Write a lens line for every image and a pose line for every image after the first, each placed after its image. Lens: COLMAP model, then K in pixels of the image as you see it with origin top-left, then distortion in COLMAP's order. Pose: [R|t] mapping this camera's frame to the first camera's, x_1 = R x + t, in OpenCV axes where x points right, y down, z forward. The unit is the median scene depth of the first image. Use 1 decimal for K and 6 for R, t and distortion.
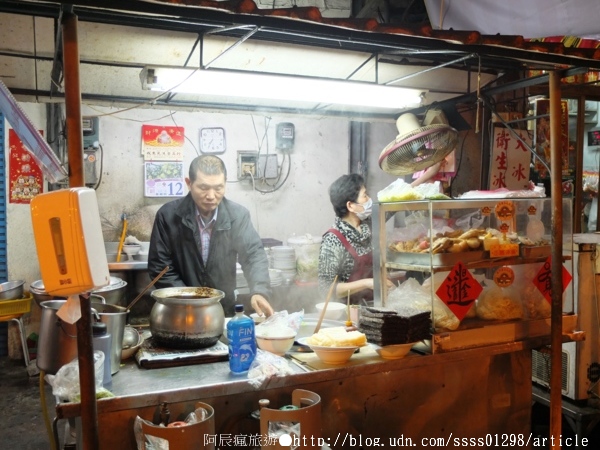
lens RADIAL K [[587.7, 0, 300.0], [0, 587.7, 225.0], [0, 0, 1]] dist [-0.005829, -0.004305]
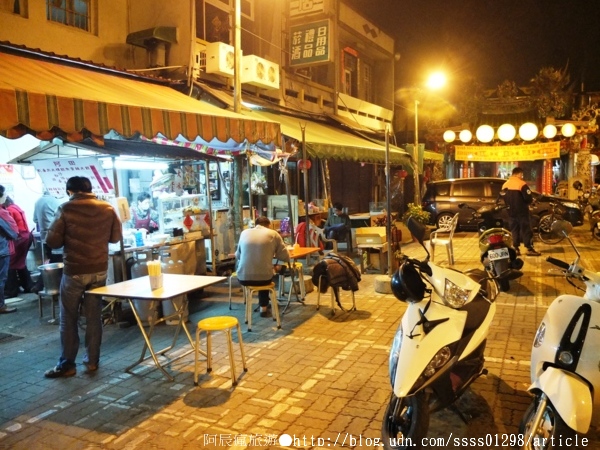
lens RADIAL K [[471.0, 0, 304.4], [0, 471.0, 220.1], [0, 0, 1]] dist [-0.077419, 0.076259]
pose [[0.740865, -0.066863, 0.668318, -1.022467], [0.062464, 0.997579, 0.030559, 0.048992], [-0.668743, 0.019106, 0.743248, -1.480982]]
